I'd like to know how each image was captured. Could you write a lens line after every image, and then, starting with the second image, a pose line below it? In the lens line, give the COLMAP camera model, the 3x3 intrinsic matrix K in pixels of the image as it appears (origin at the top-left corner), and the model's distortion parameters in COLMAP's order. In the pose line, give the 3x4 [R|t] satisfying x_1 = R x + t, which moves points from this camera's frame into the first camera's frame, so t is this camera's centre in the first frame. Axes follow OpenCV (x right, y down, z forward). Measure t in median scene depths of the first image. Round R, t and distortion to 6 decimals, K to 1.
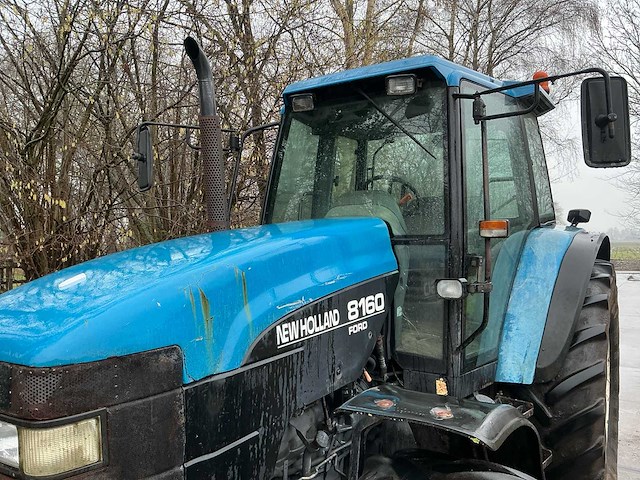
lens RADIAL K [[531.8, 0, 320.0], [0, 531.8, 240.0], [0, 0, 1]] dist [0.135994, -0.283178]
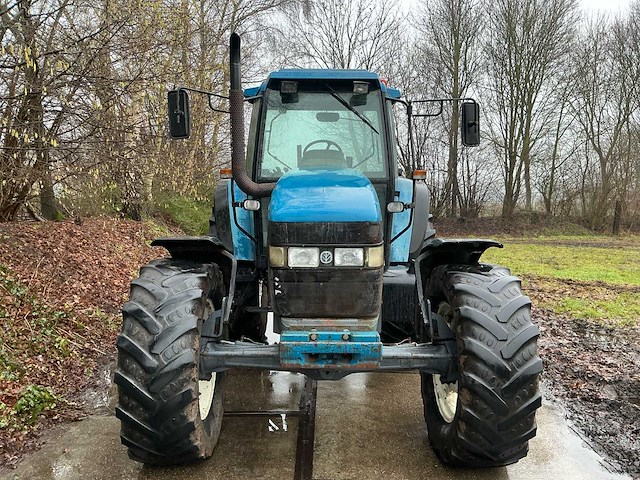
lens RADIAL K [[531.8, 0, 320.0], [0, 531.8, 240.0], [0, 0, 1]] dist [0.135994, -0.283178]
pose [[0.842052, -0.027712, 0.538684, -0.901135], [-0.015095, 0.997078, 0.074889, 0.064353], [-0.539185, -0.071192, 0.839173, -0.384153]]
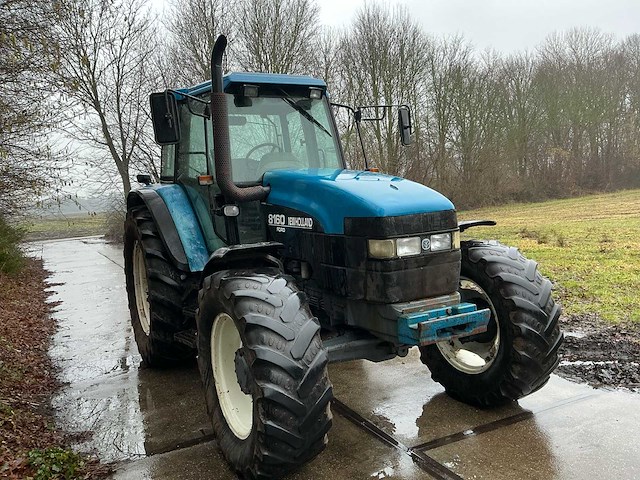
lens RADIAL K [[531.8, 0, 320.0], [0, 531.8, 240.0], [0, 0, 1]] dist [0.135994, -0.283178]
pose [[0.499558, -0.099865, 0.860505, -1.469977], [0.061695, 0.994912, 0.079647, 0.058076], [-0.864081, 0.013301, 0.503178, 0.097265]]
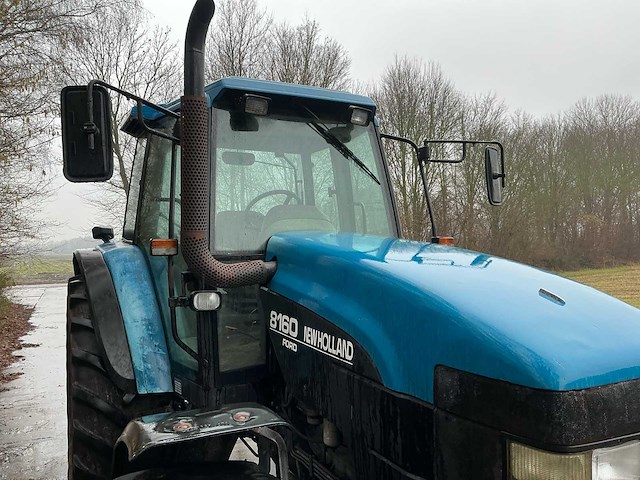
lens RADIAL K [[531.8, 0, 320.0], [0, 531.8, 240.0], [0, 0, 1]] dist [0.135994, -0.283178]
pose [[0.529685, 0.012194, 0.848107, -0.871598], [0.009326, 0.999753, -0.020198, -0.005281], [-0.848143, 0.018608, 0.529440, 0.491844]]
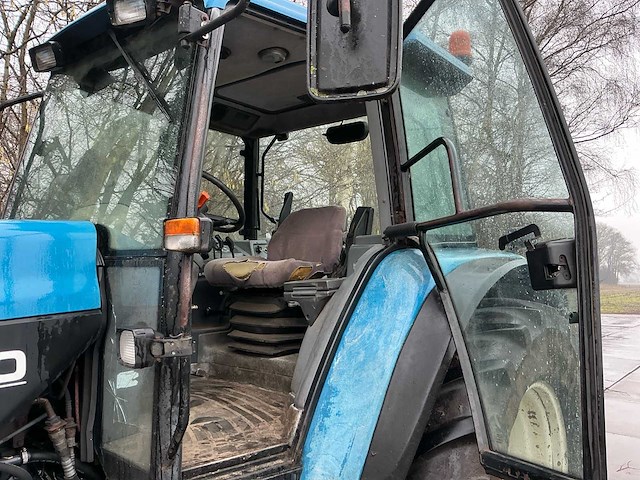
lens RADIAL K [[531.8, 0, 320.0], [0, 531.8, 240.0], [0, 0, 1]] dist [0.135994, -0.283178]
pose [[0.993473, 0.012787, -0.113348, 0.452223], [-0.020415, 0.997585, -0.066391, 0.015528], [0.112226, 0.068271, 0.991335, 0.440560]]
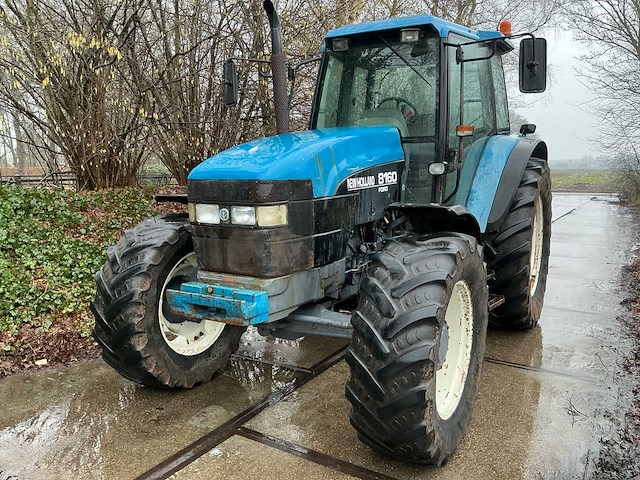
lens RADIAL K [[531.8, 0, 320.0], [0, 531.8, 240.0], [0, 0, 1]] dist [0.135994, -0.283178]
pose [[0.999140, 0.001287, 0.041448, -0.170957], [-0.006974, 0.990498, 0.137352, 0.078241], [-0.040877, -0.137523, 0.989655, -0.595965]]
